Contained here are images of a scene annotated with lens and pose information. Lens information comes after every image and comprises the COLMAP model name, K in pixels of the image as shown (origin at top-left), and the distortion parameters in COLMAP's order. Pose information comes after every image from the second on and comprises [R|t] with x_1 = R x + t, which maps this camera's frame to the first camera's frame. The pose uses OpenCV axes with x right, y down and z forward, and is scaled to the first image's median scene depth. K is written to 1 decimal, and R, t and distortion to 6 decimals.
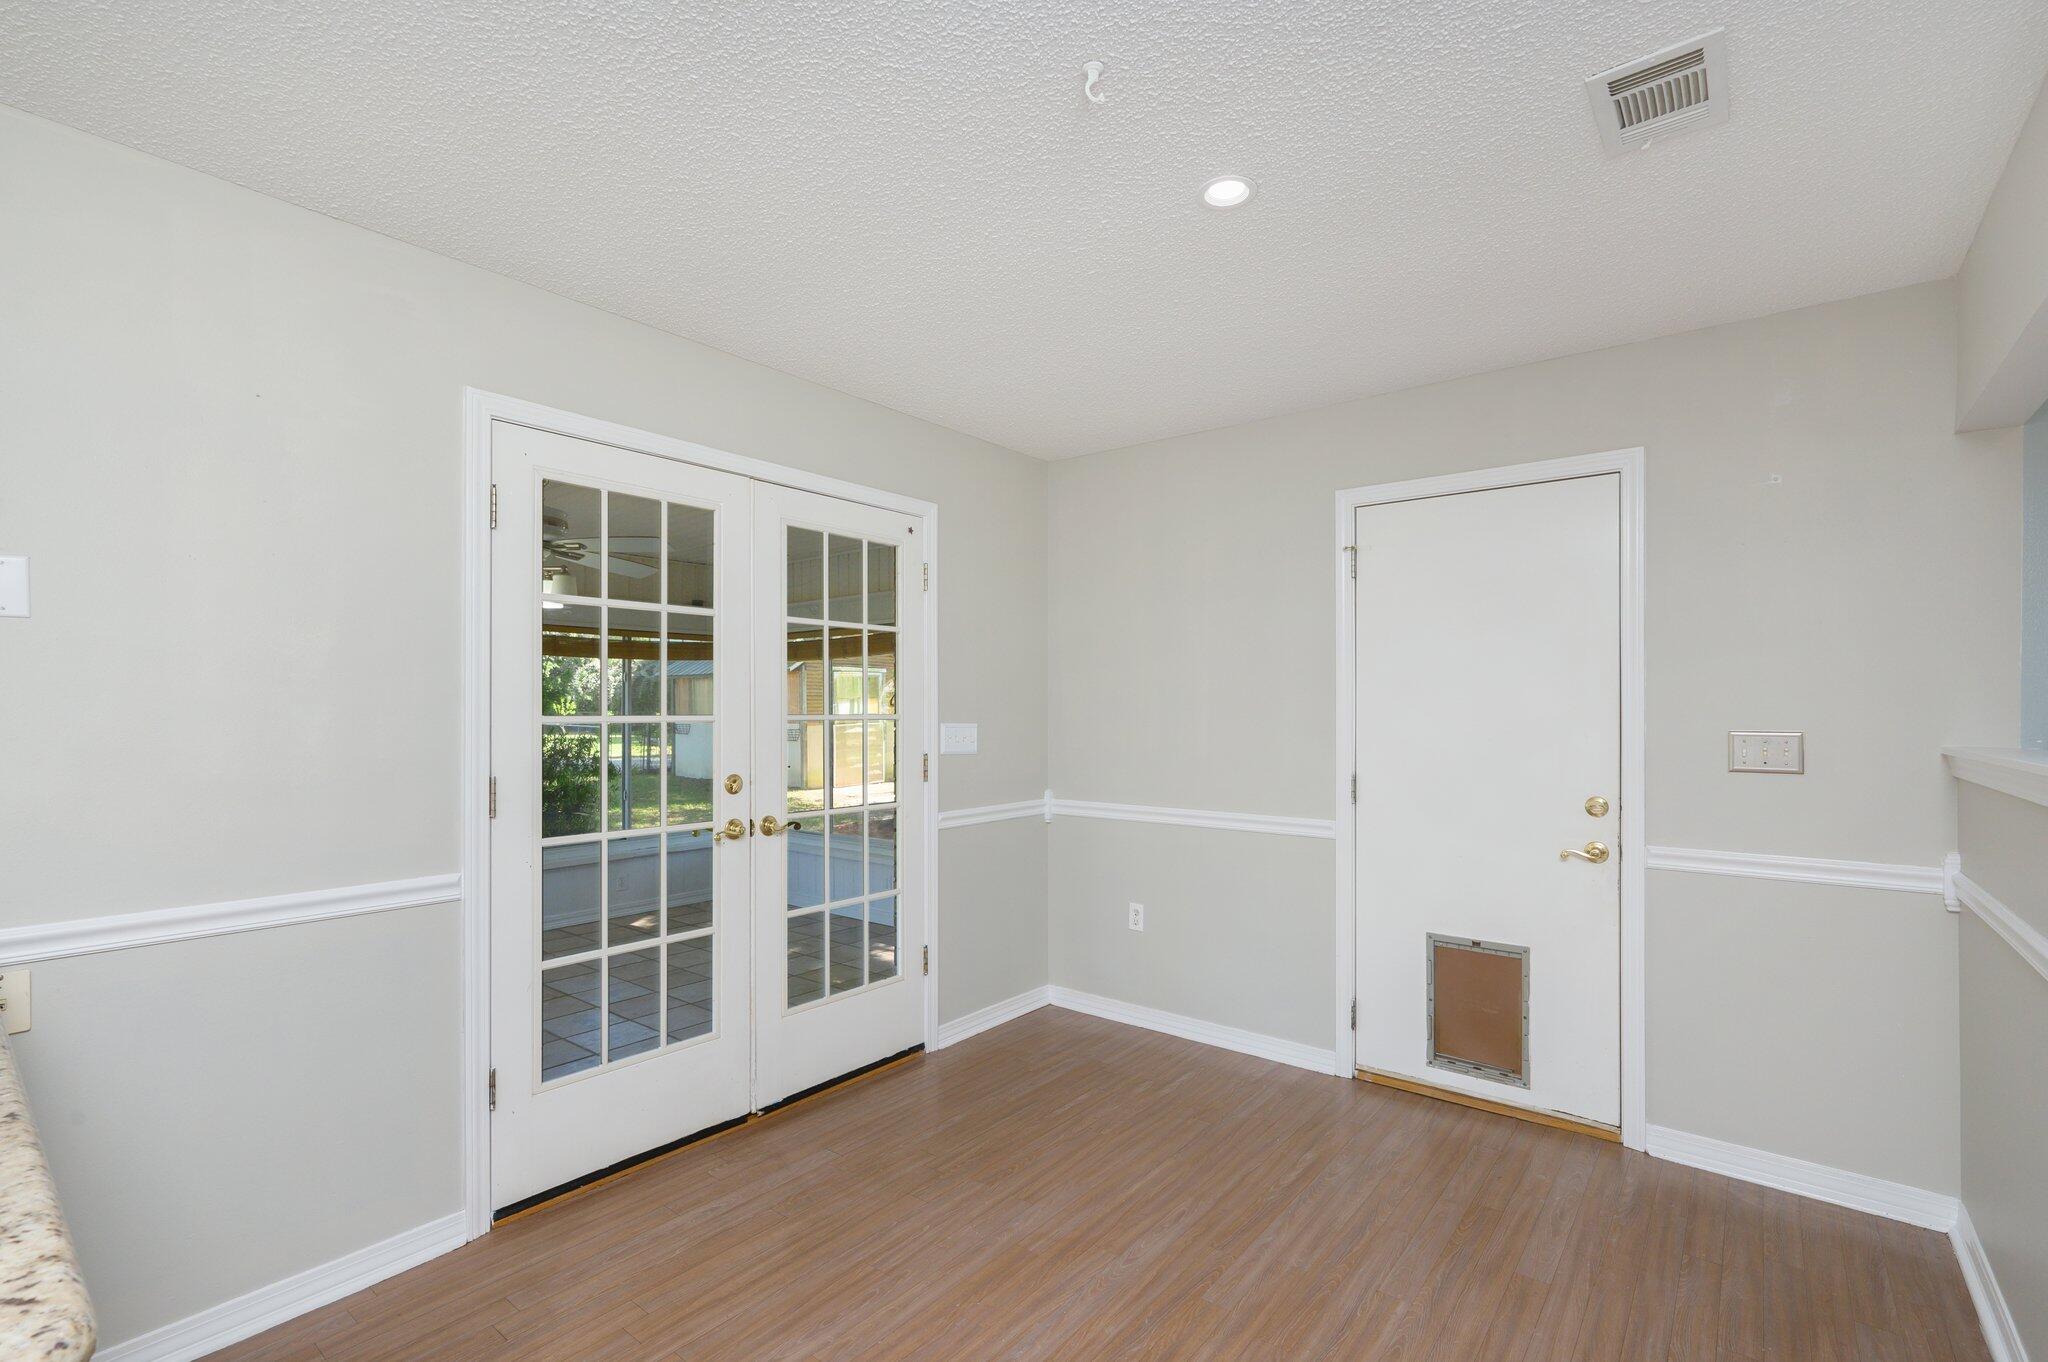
lens RADIAL K [[948.0, 0, 1035.1], [0, 948.0, 681.8], [0, 0, 1]] dist [0.004566, -0.001533]
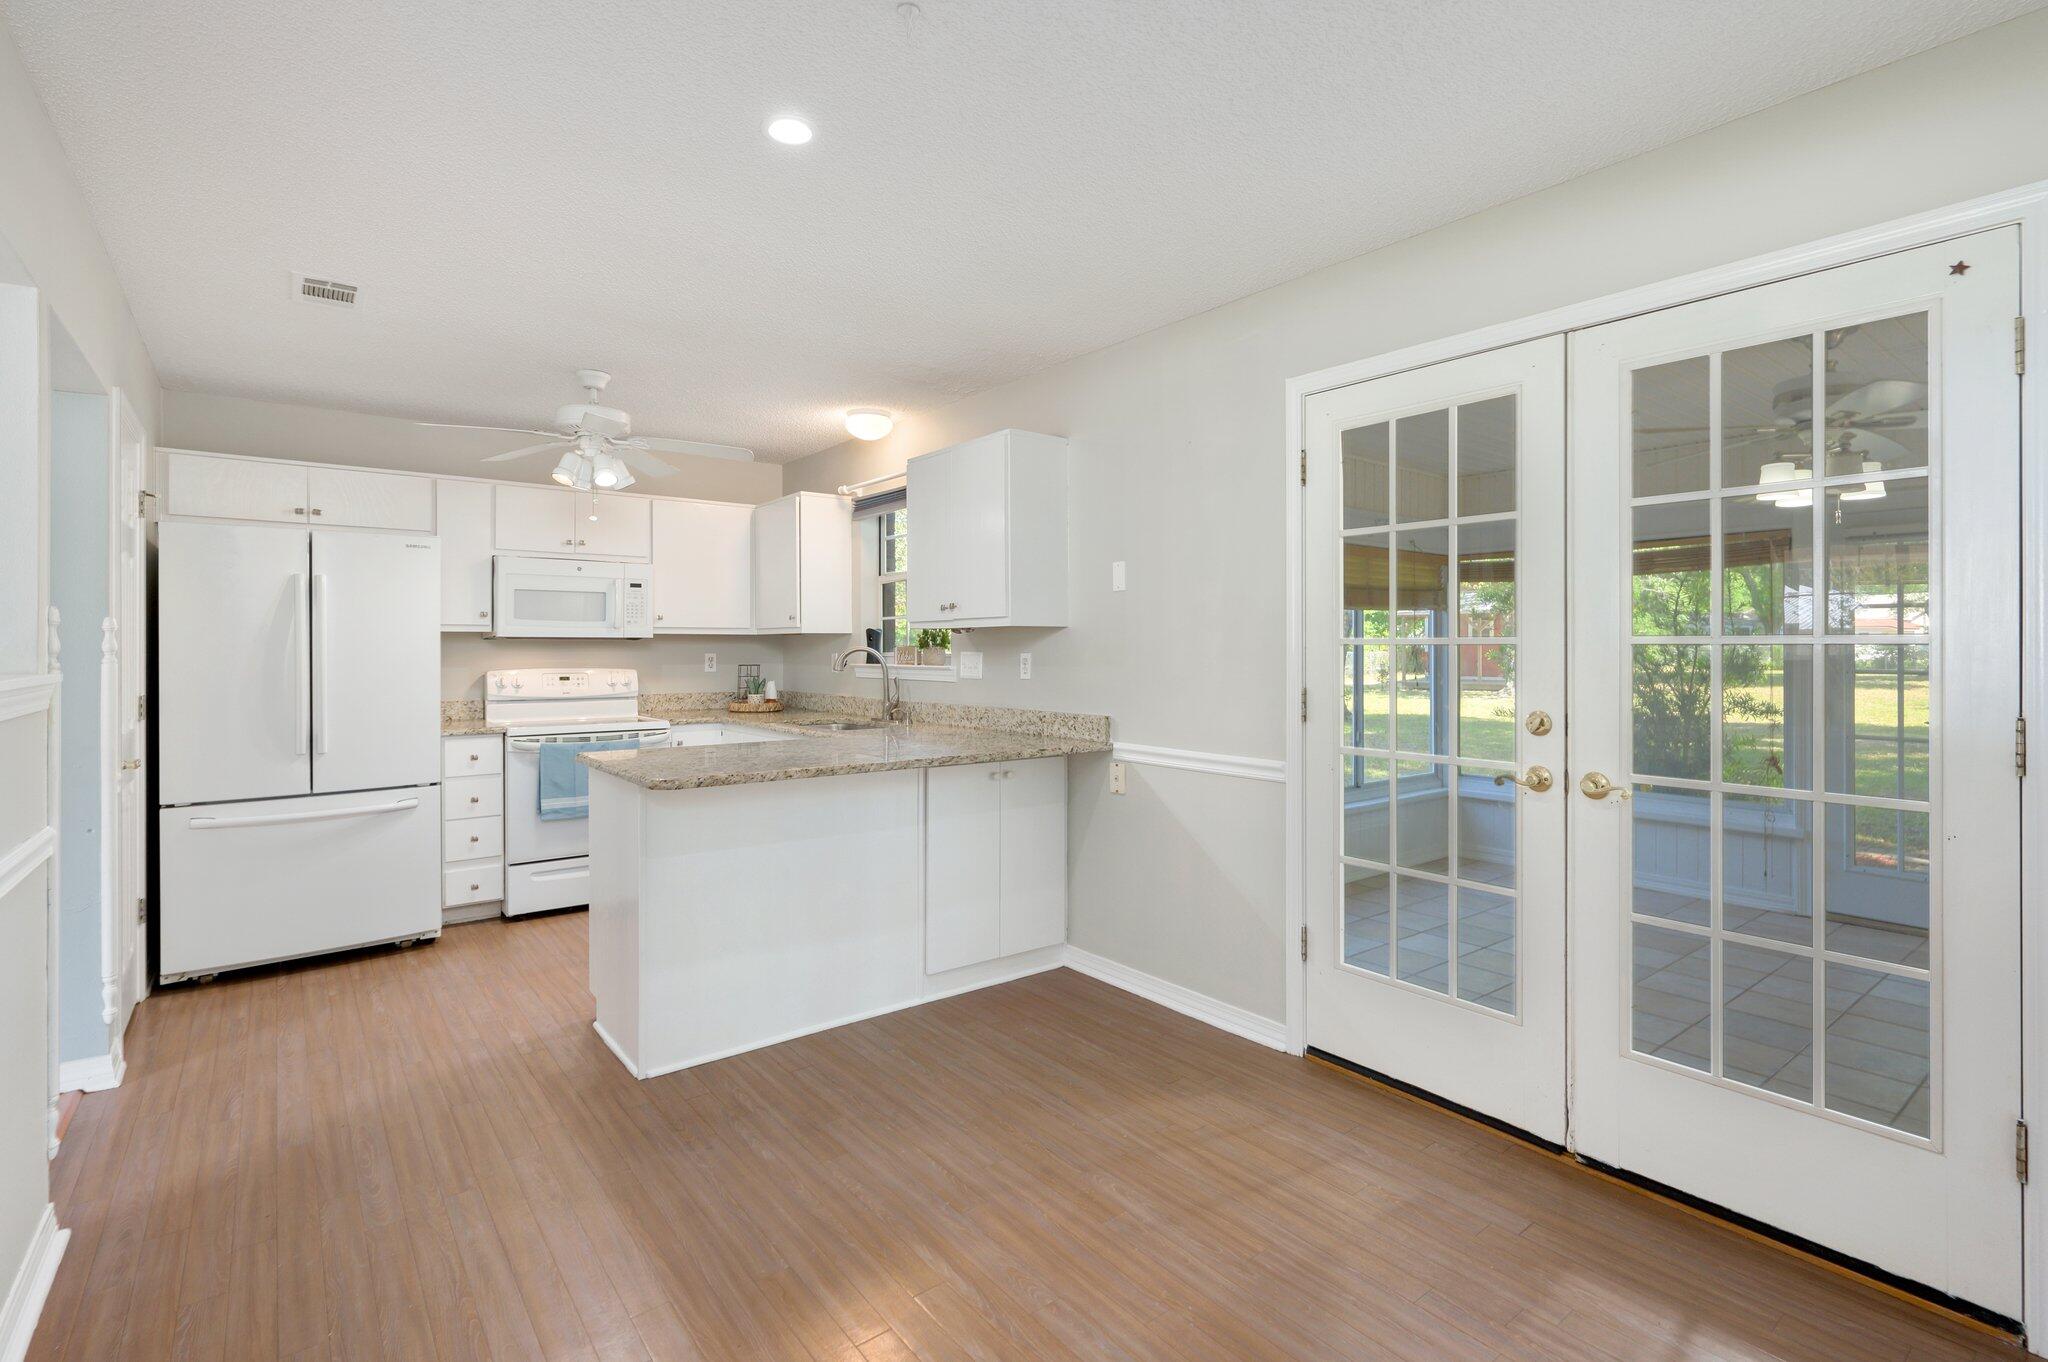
lens RADIAL K [[948.0, 0, 1003.5], [0, 948.0, 655.0], [0, 0, 1]] dist [0.004566, -0.001533]
pose [[-0.267390, 0.007007, -0.963563, 0.587097], [0.032589, 0.999467, -0.001776, 0.034033], [0.963037, -0.031876, -0.267476, 0.789578]]
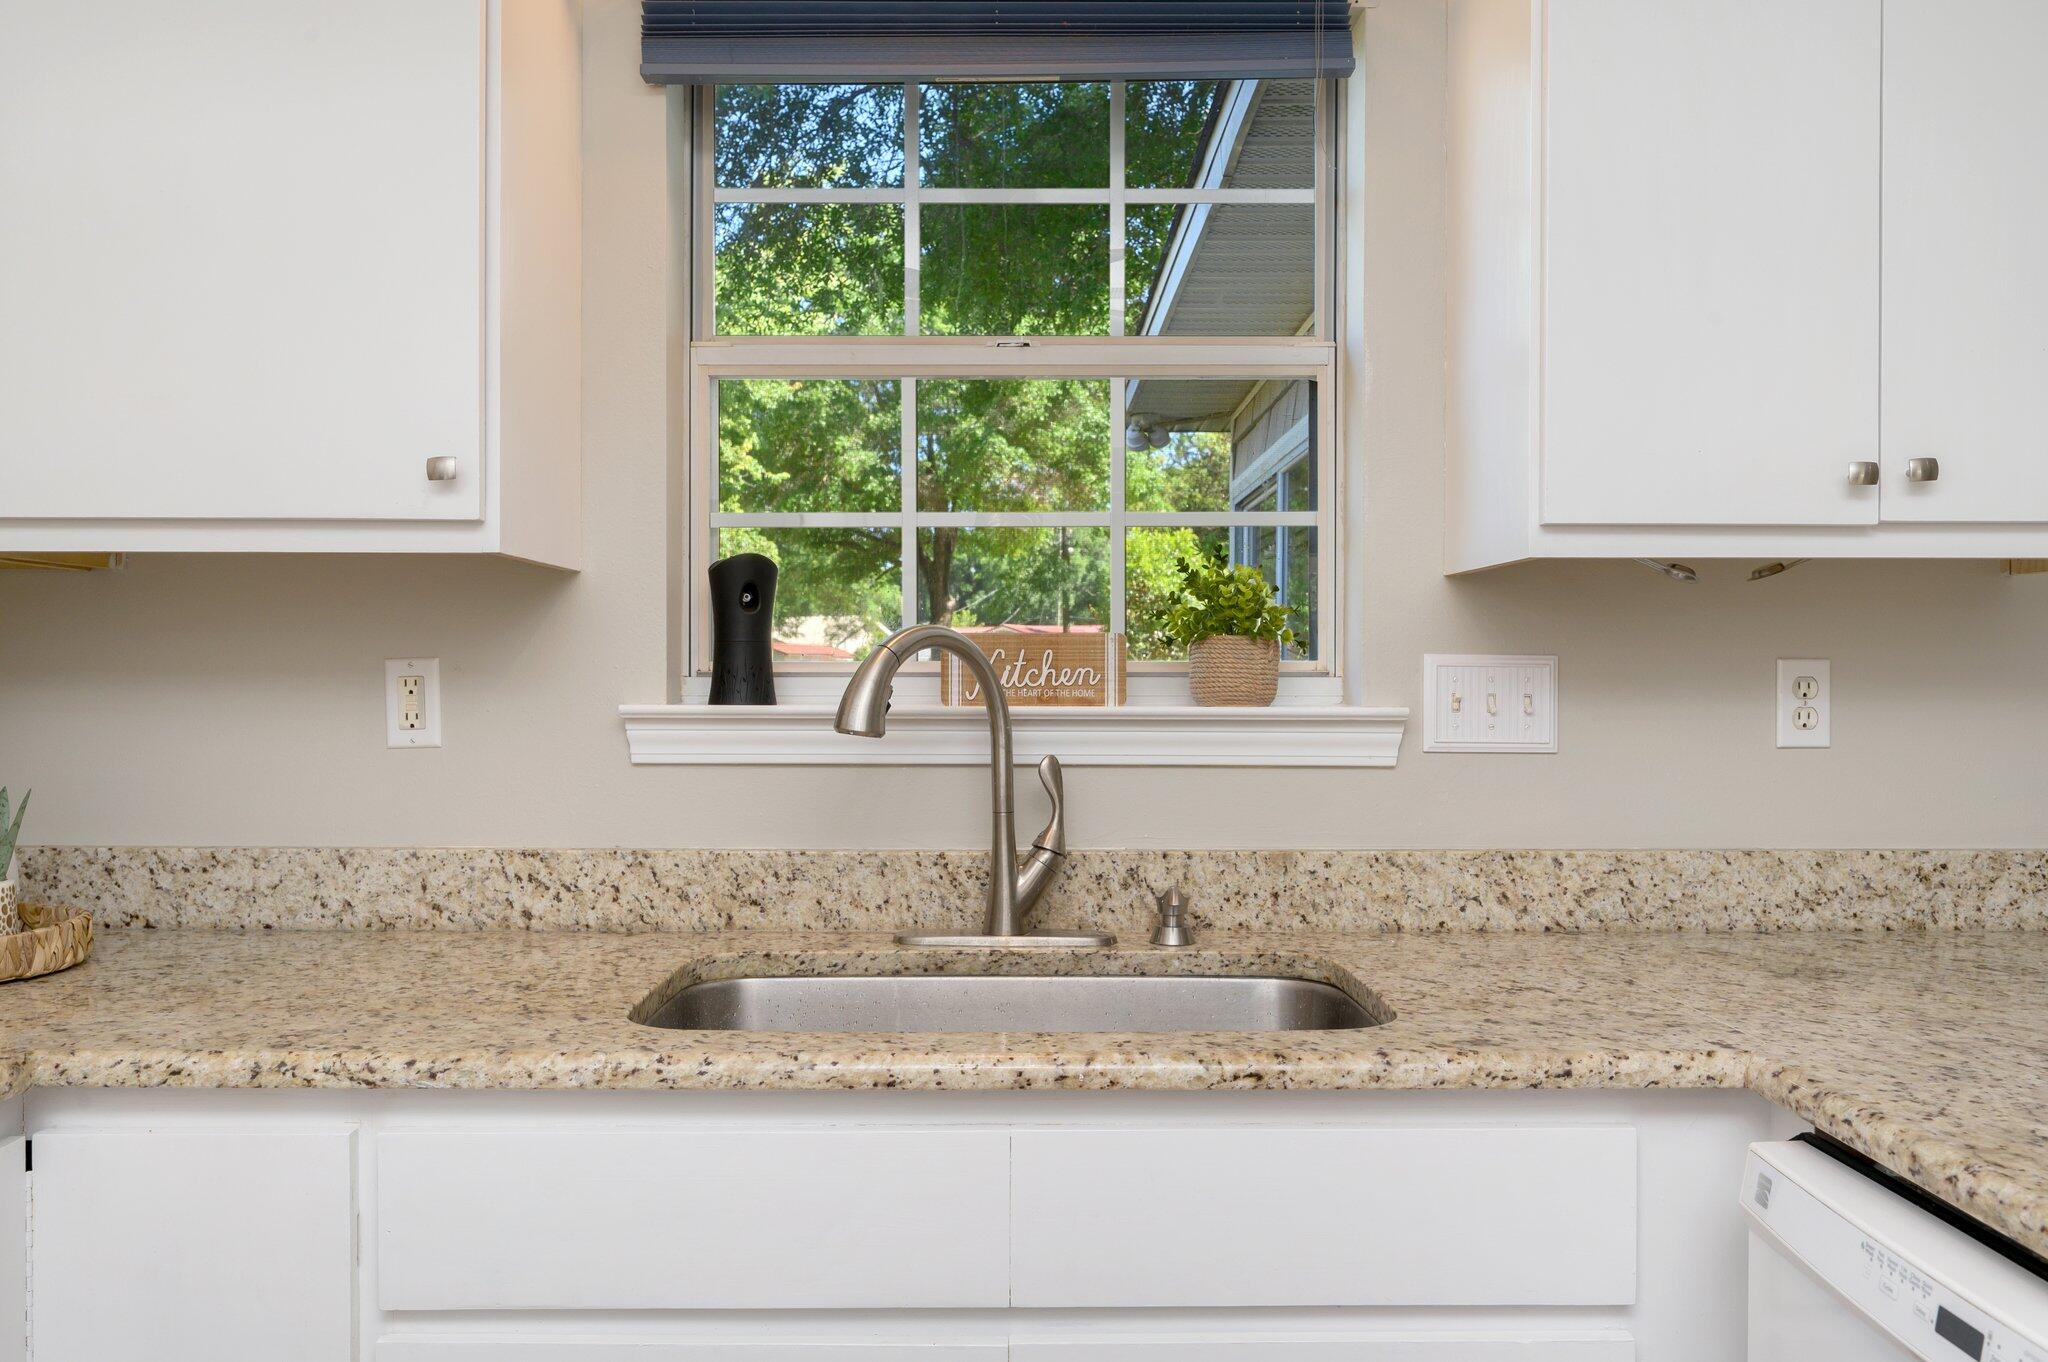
lens RADIAL K [[1442.2, 0, 1006.0], [0, 1442.2, 683.6], [0, 0, 1]] dist [-0.004463, 0.003114]
pose [[0.610654, 0.003550, -0.791890, -0.481622], [0.022035, 0.999527, 0.021473, 0.018754], [0.791591, -0.030562, 0.610286, -0.222580]]
